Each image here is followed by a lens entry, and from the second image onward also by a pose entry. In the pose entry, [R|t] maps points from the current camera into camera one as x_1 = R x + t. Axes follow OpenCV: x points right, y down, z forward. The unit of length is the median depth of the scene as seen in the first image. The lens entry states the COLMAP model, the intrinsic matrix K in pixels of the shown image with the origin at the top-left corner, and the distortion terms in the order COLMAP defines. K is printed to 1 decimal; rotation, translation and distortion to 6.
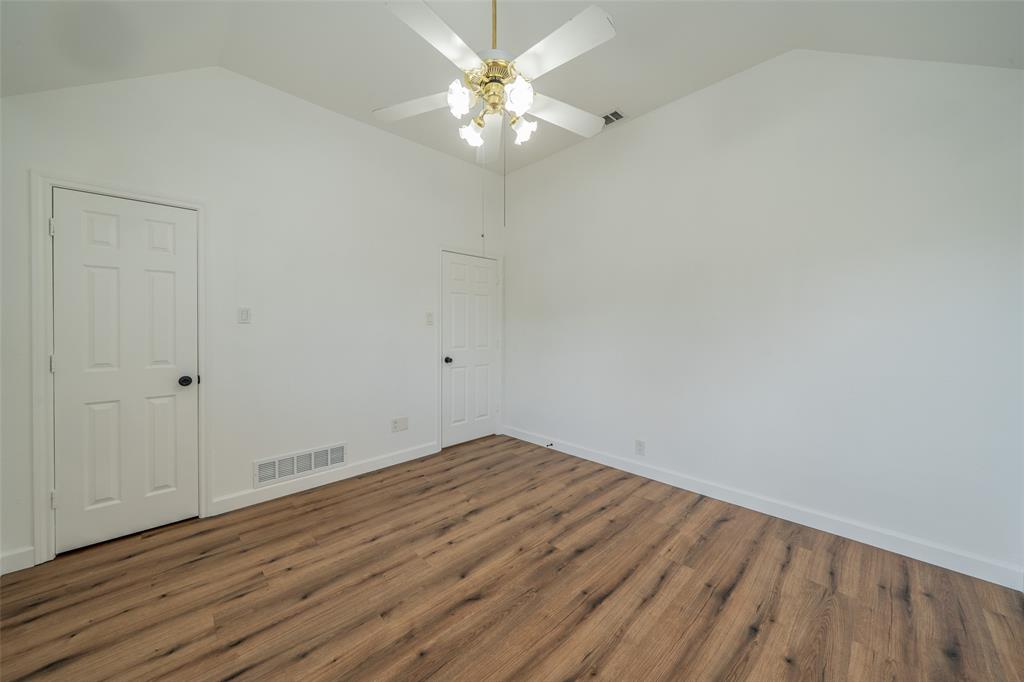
lens RADIAL K [[361.7, 0, 509.5], [0, 361.7, 327.6], [0, 0, 1]] dist [0.000112, 0.000140]
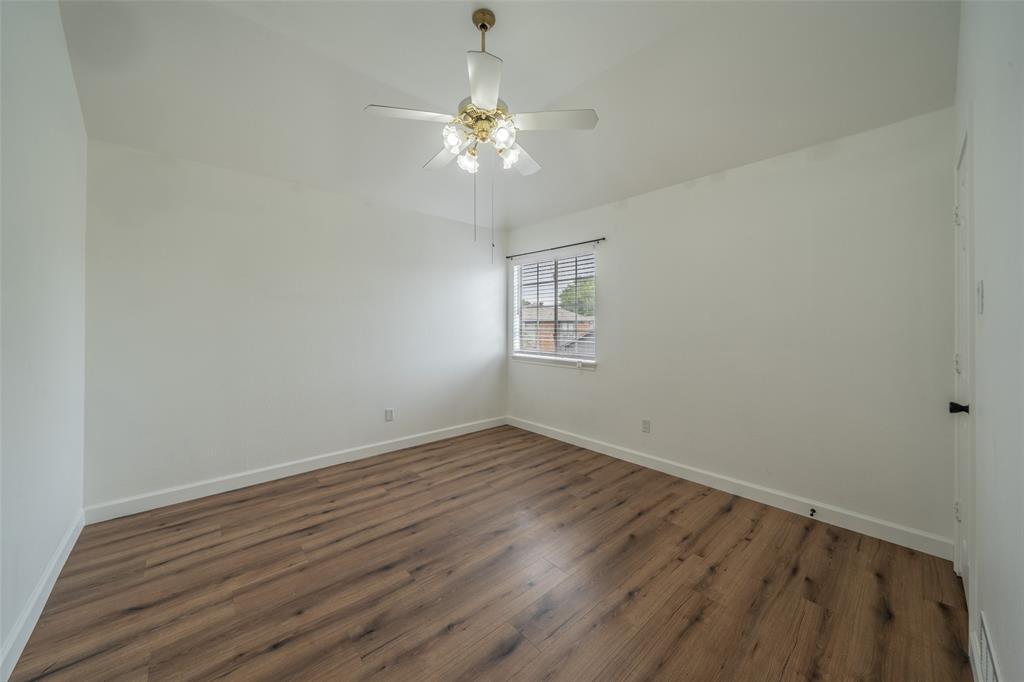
lens RADIAL K [[361.7, 0, 509.5], [0, 361.7, 327.6], [0, 0, 1]] dist [0.000112, 0.000140]
pose [[-0.999208, -0.000424, 0.039781, -0.157999], [-0.000450, 1.000000, -0.000645, 0.009147], [-0.039780, -0.000662, -0.999208, 1.966673]]
